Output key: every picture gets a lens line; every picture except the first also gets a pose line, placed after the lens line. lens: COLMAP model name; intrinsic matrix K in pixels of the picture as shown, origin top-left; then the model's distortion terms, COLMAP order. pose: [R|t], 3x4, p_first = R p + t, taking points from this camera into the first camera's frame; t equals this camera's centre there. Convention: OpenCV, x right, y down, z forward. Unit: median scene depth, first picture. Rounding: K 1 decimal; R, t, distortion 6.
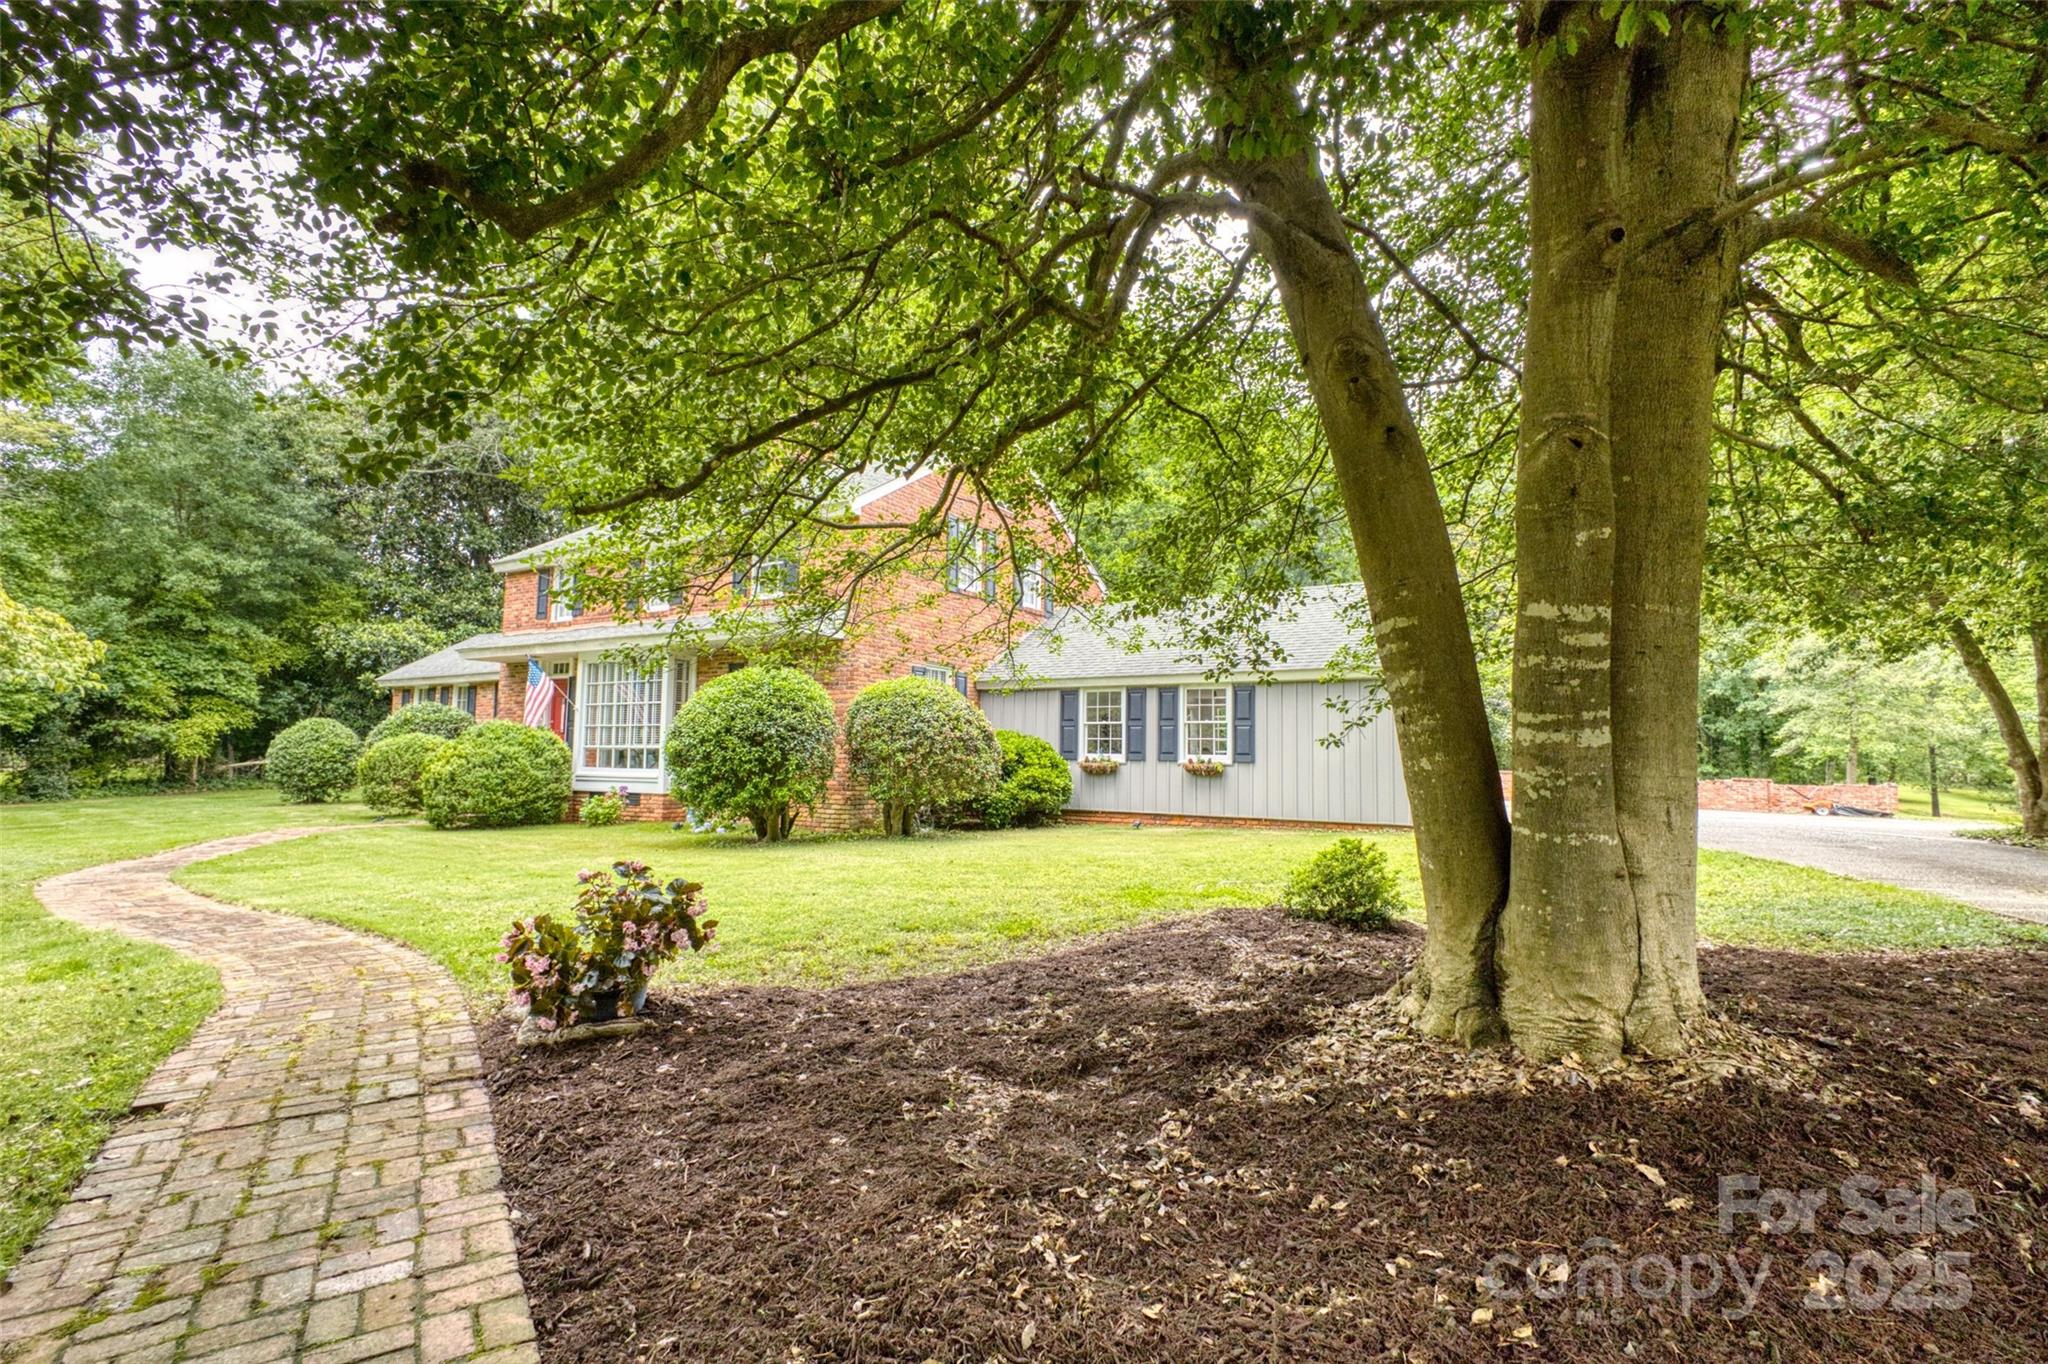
lens RADIAL K [[971.8, 0, 1024.0], [0, 971.8, 682.0], [0, 0, 1]] dist [-0.002746, -0.000009]
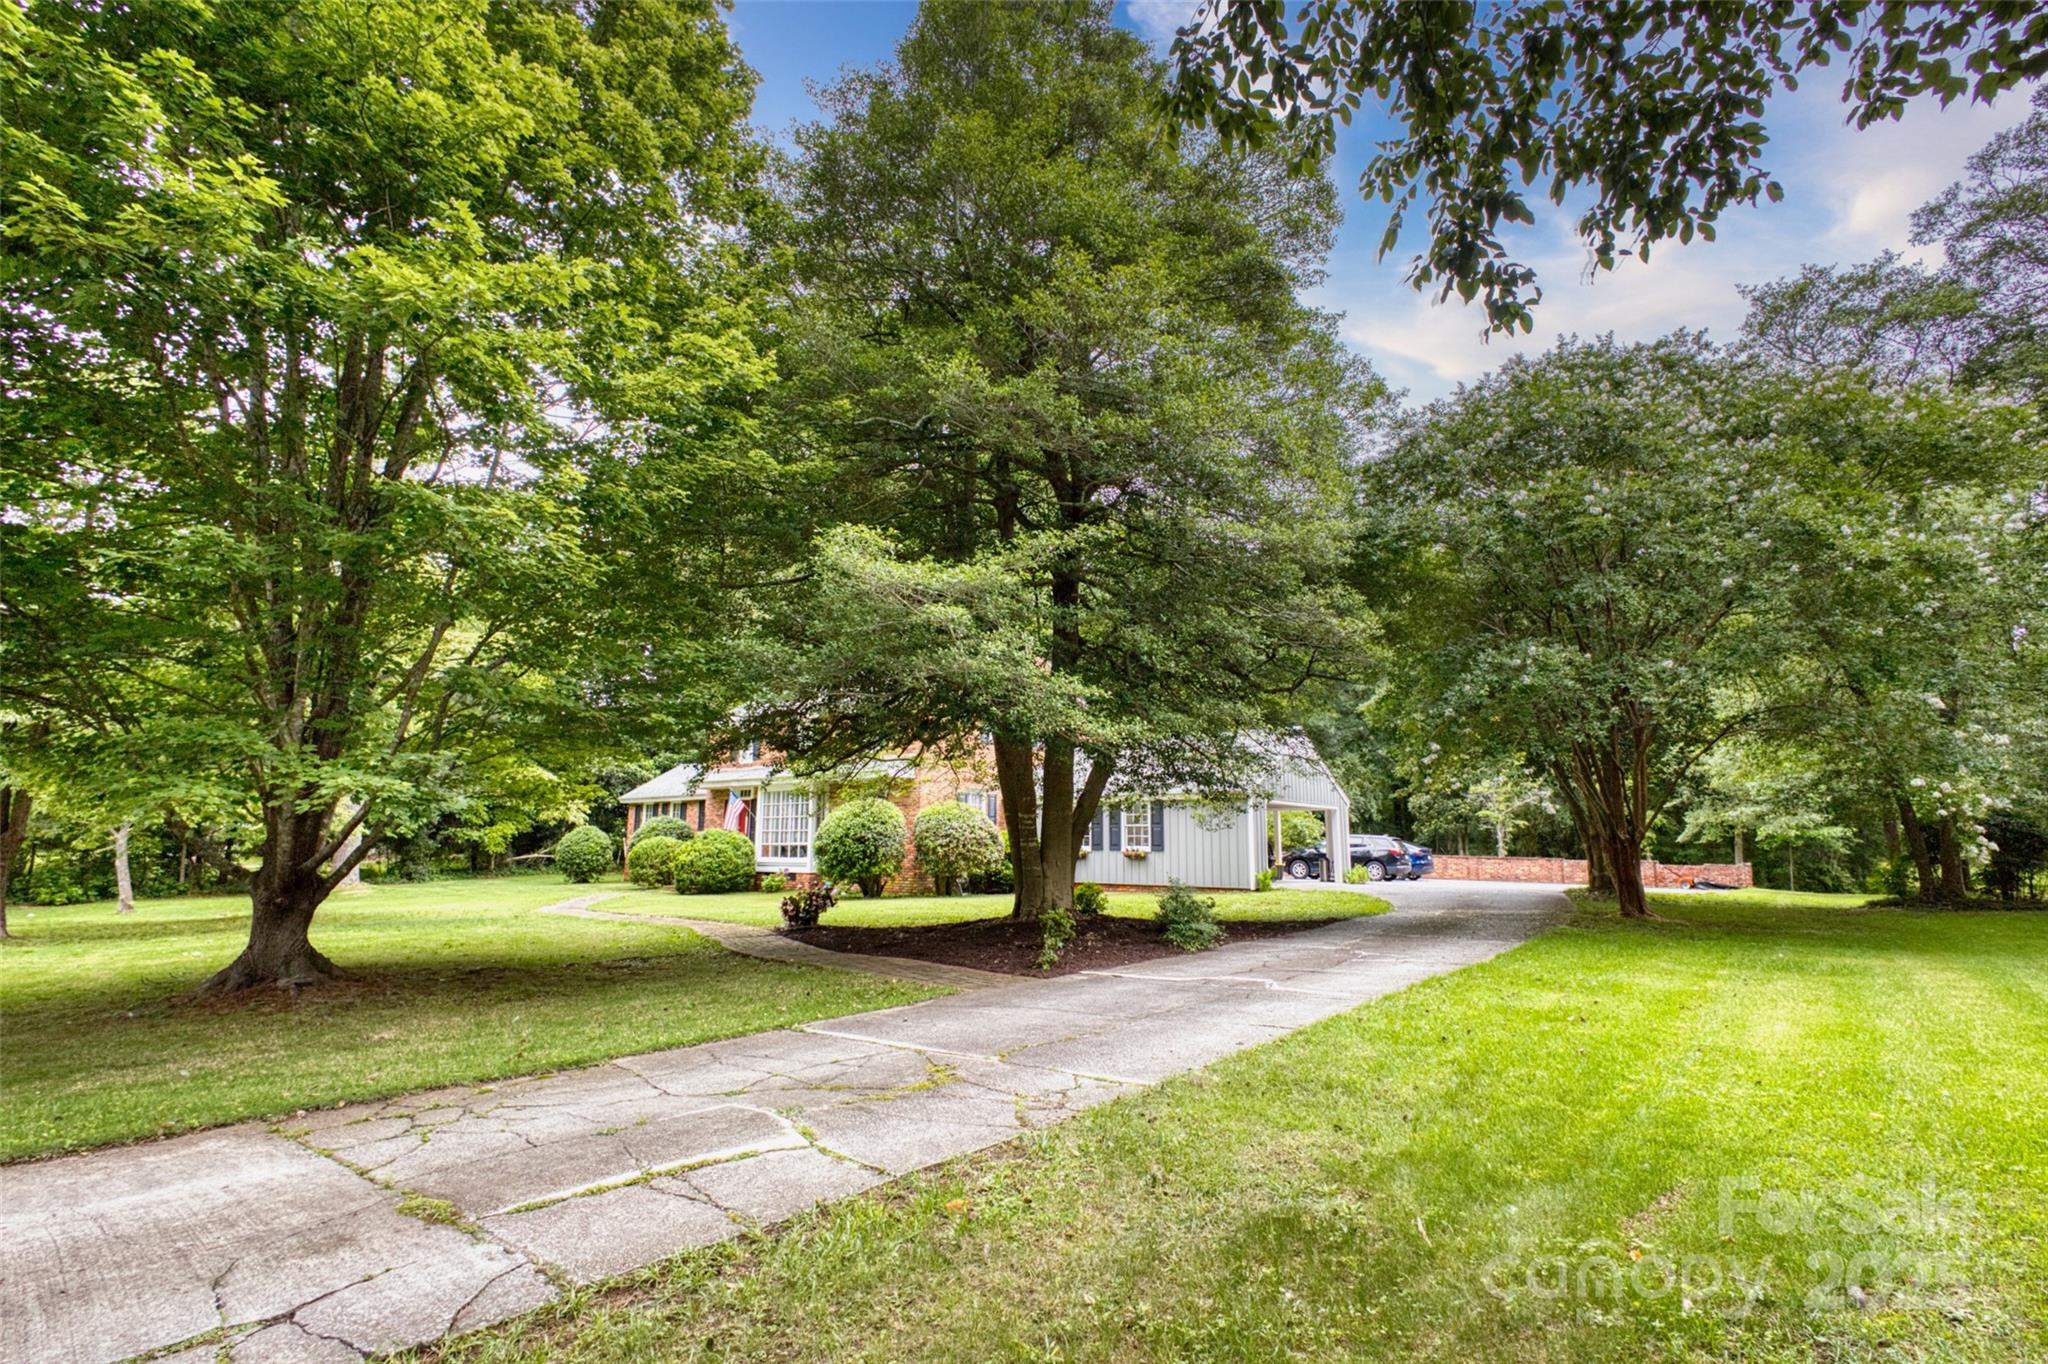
lens RADIAL K [[971.8, 0, 1024.0], [0, 971.8, 682.0], [0, 0, 1]] dist [-0.002746, -0.000009]
pose [[0.992000, -0.029617, -0.122713, 0.199218], [0.018334, 0.995584, -0.092069, -0.048316], [0.124898, 0.089083, 0.988162, -0.607426]]
